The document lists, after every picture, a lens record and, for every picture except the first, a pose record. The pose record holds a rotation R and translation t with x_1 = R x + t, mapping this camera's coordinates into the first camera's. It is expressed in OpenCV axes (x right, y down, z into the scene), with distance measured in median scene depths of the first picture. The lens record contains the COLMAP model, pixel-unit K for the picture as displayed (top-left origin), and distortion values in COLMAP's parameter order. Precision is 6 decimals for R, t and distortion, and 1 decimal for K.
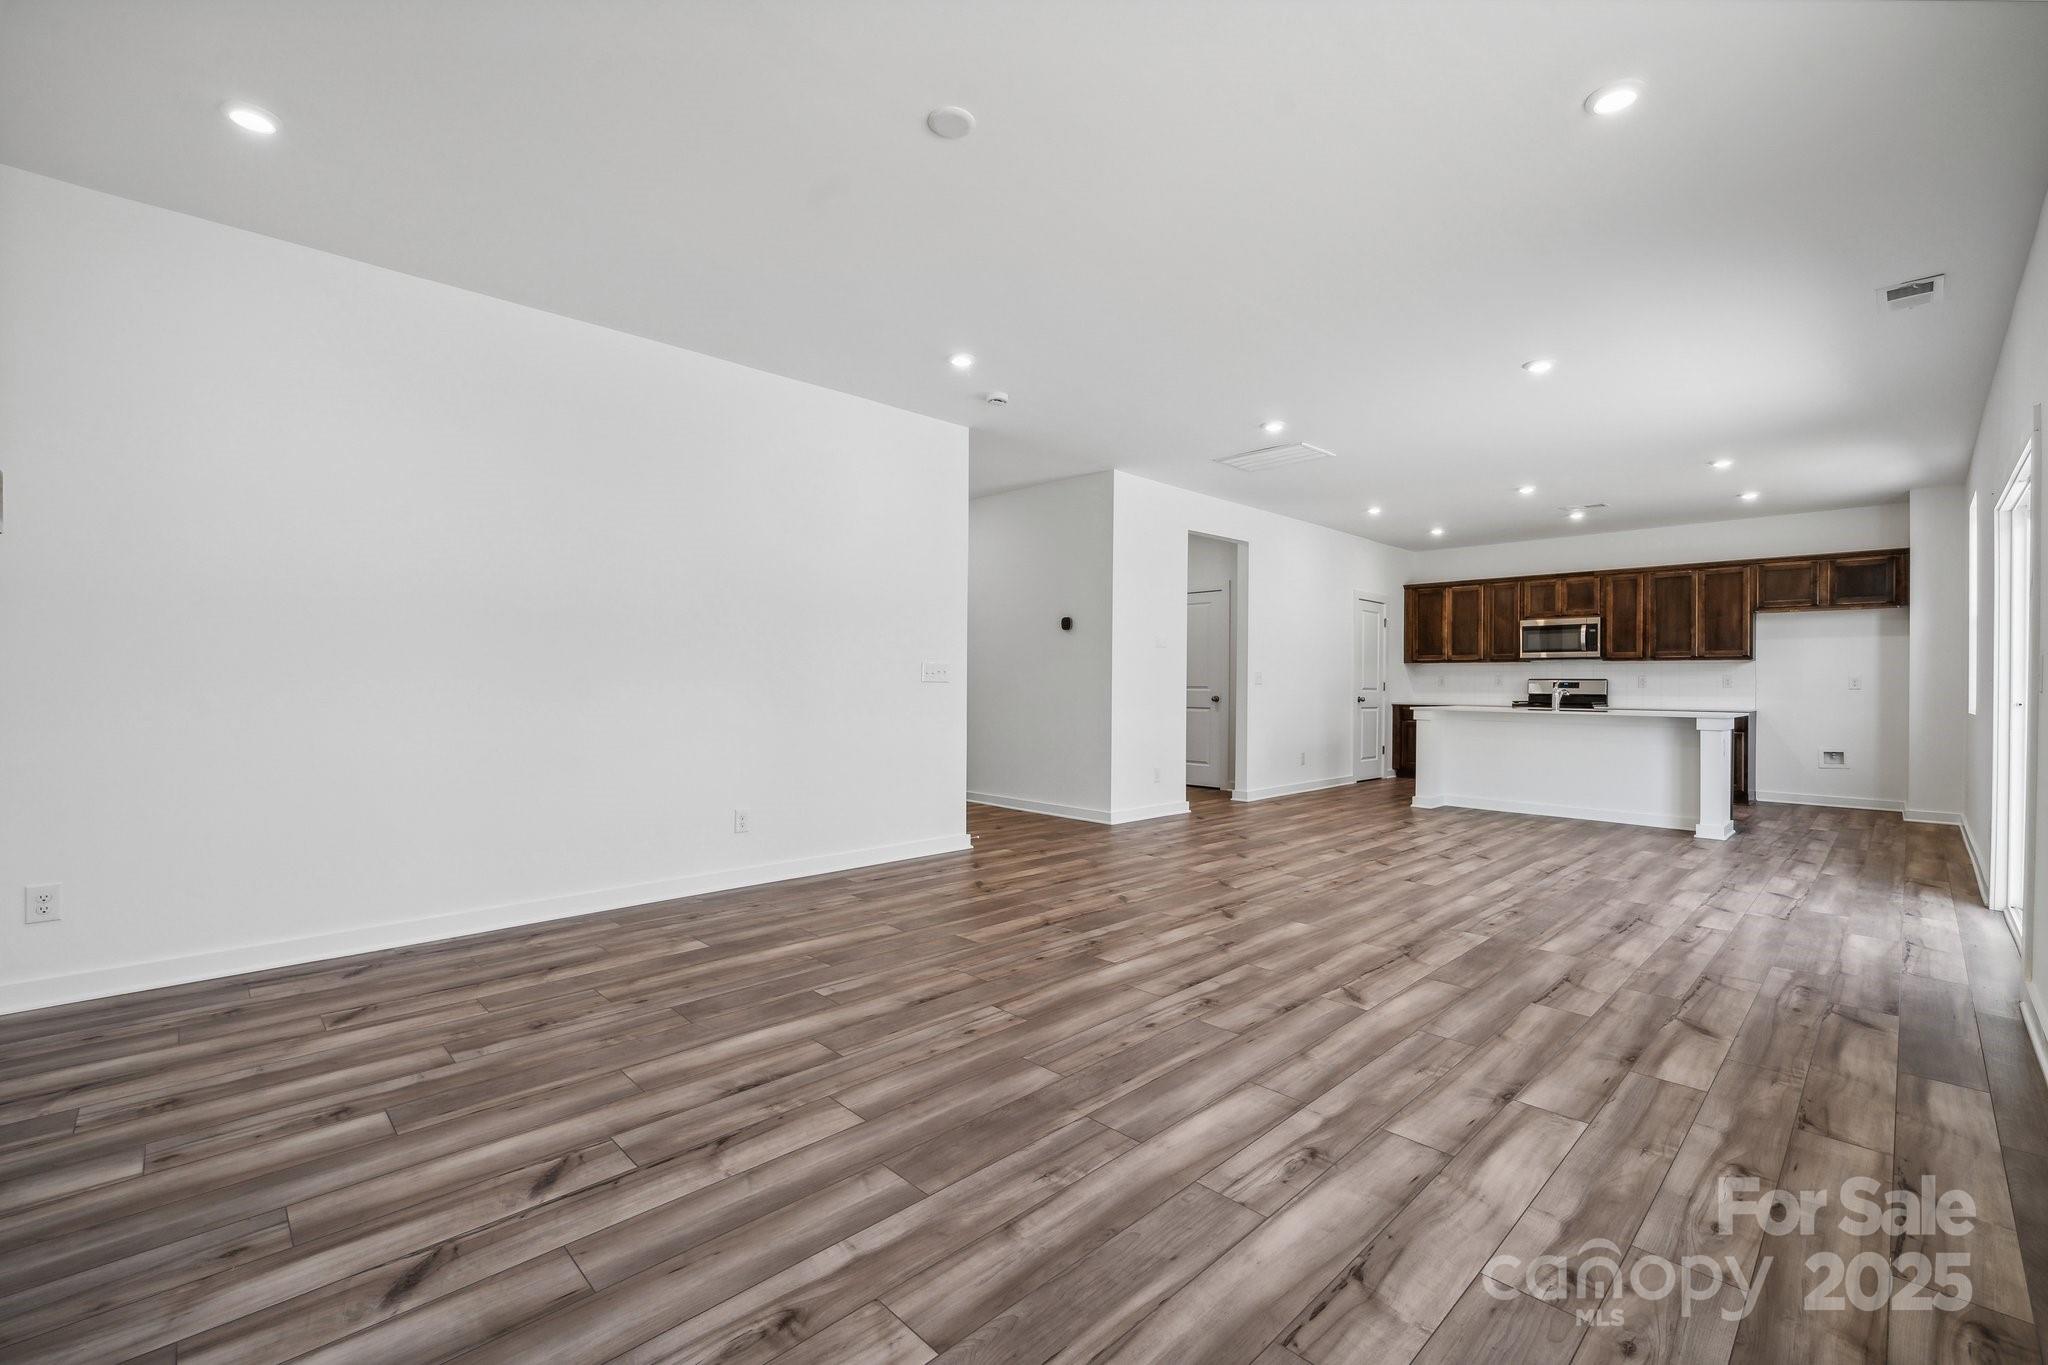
lens RADIAL K [[870.1, 0, 1039.6], [0, 870.1, 686.8], [0, 0, 1]] dist [0.001403, -0.000542]
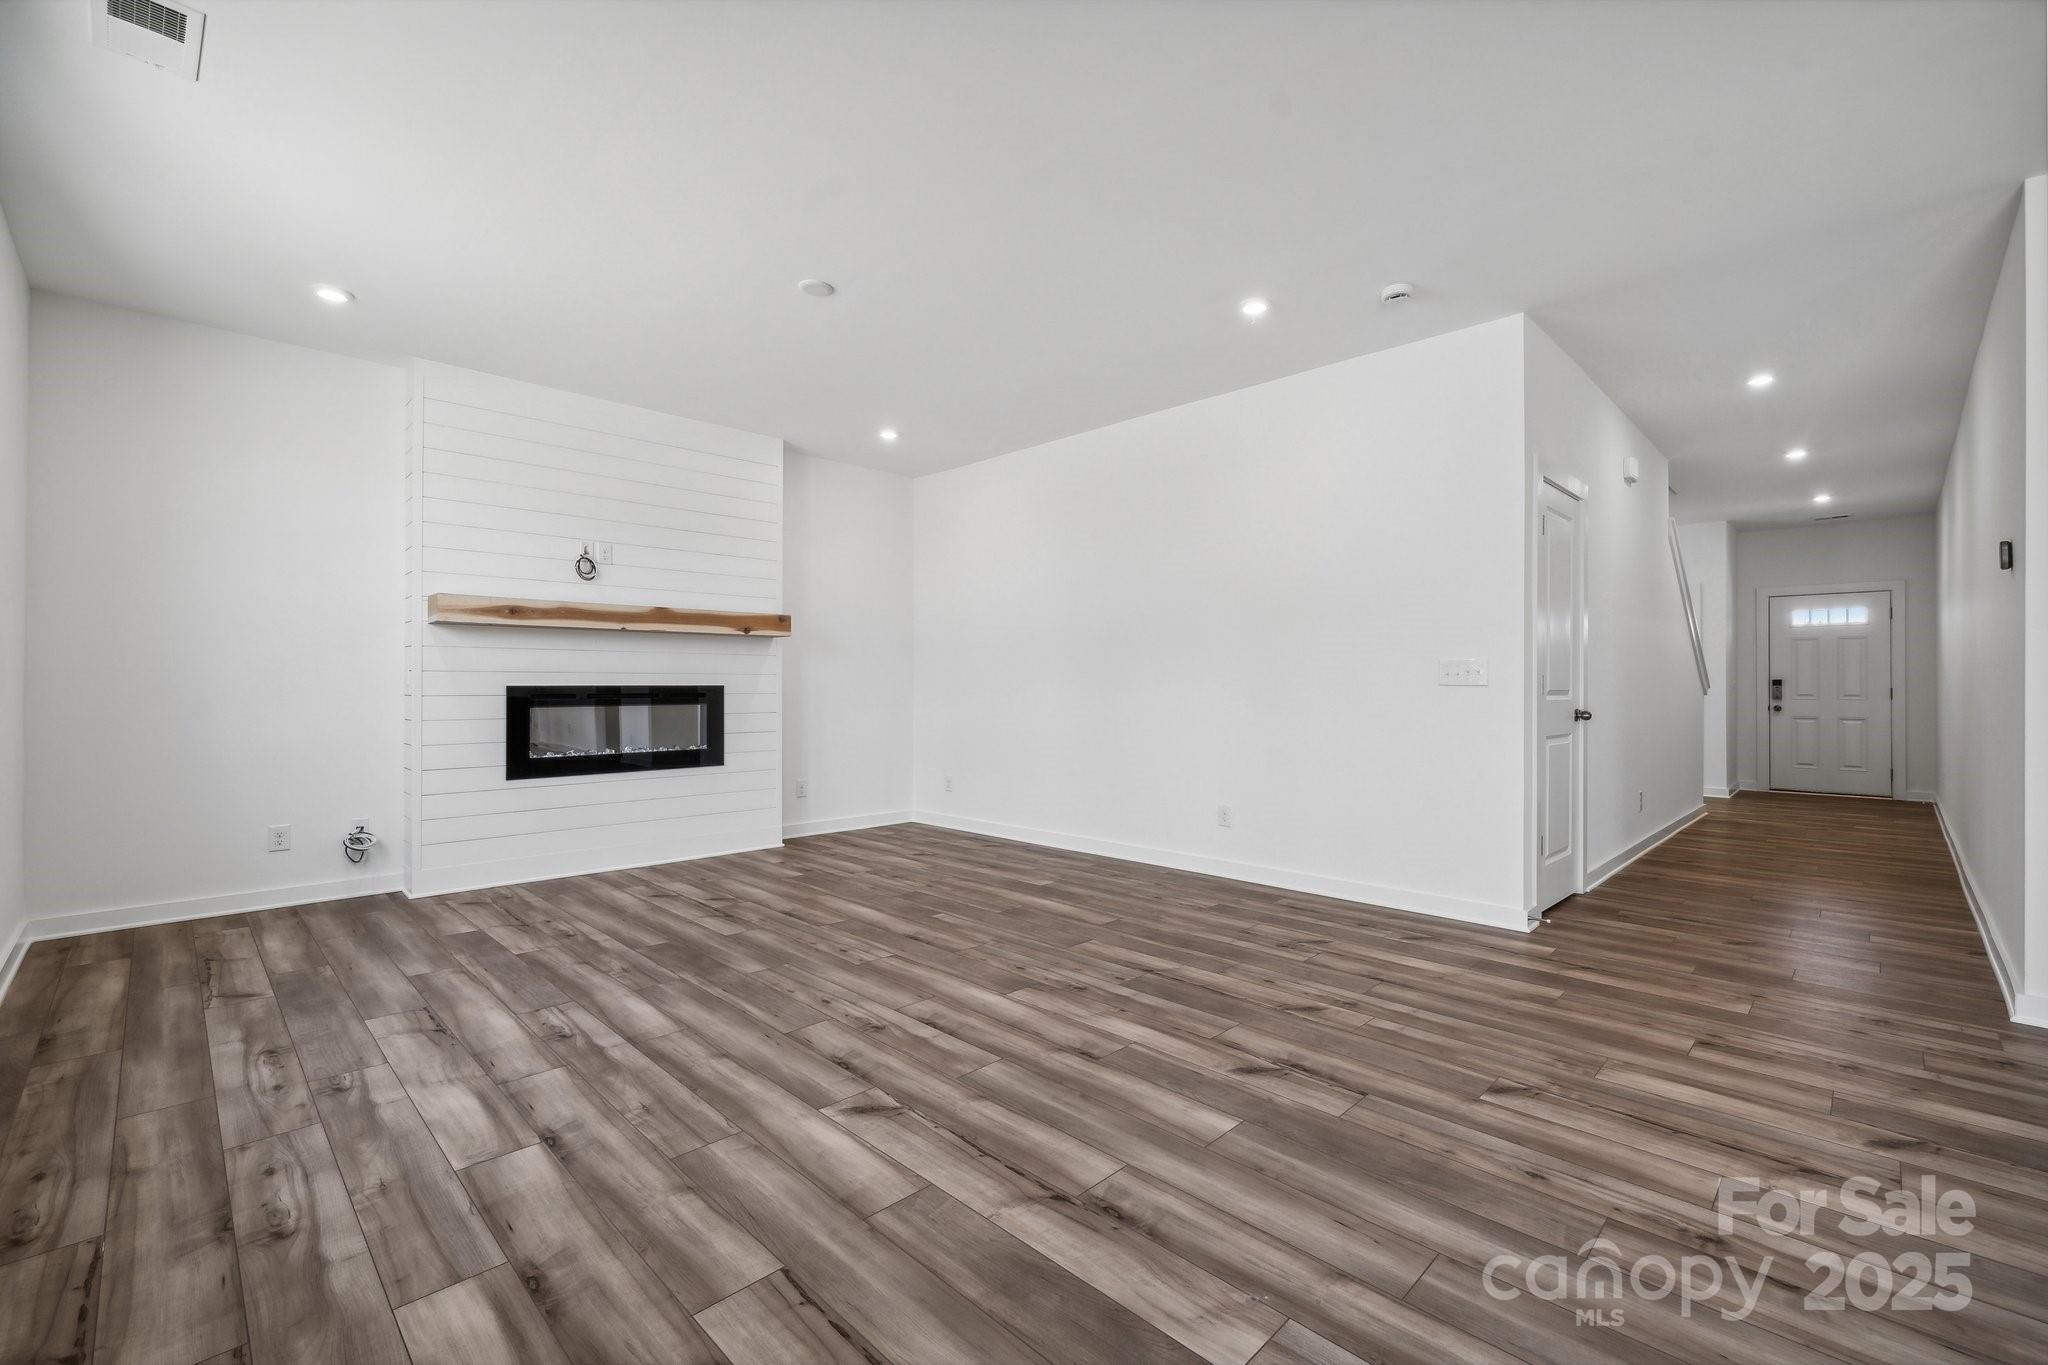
lens RADIAL K [[870.1, 0, 1029.3], [0, 870.1, 674.1], [0, 0, 1]] dist [0.001403, -0.000542]
pose [[0.001691, -0.021490, -0.999768, 0.889588], [-0.006540, 0.999747, -0.021500, 0.005558], [0.999977, 0.006575, 0.001550, 0.918343]]
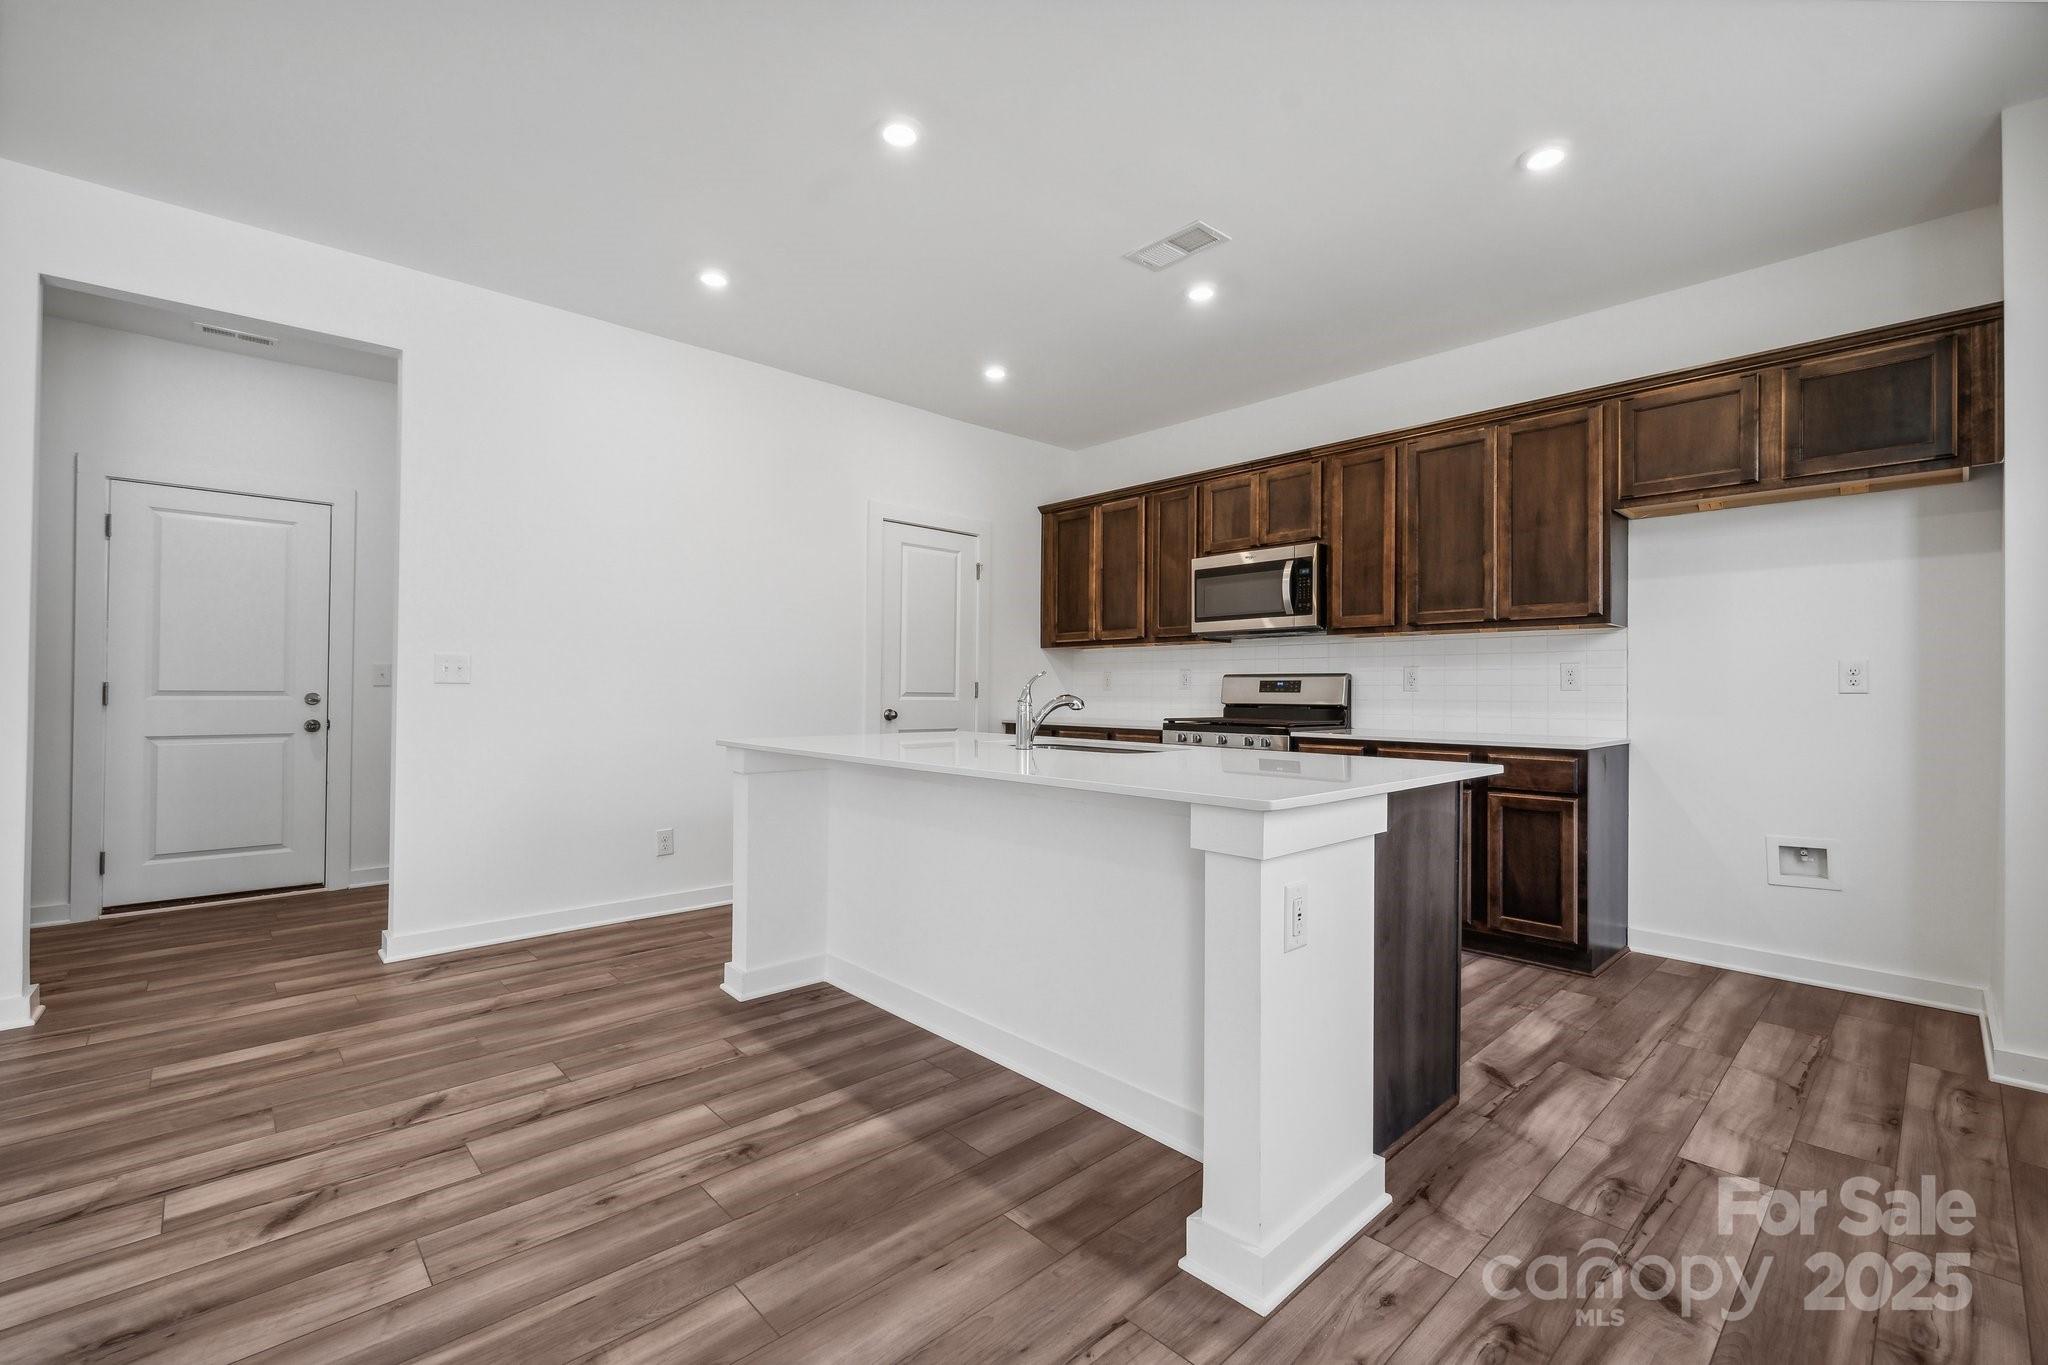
lens RADIAL K [[870.1, 0, 1040.5], [0, 870.1, 688.2], [0, 0, 1]] dist [0.001403, -0.000542]
pose [[0.999746, -0.001567, -0.022475, 1.200683], [0.001474, 0.999990, -0.004143, 0.003046], [0.022482, 0.004109, 0.999739, 1.242600]]
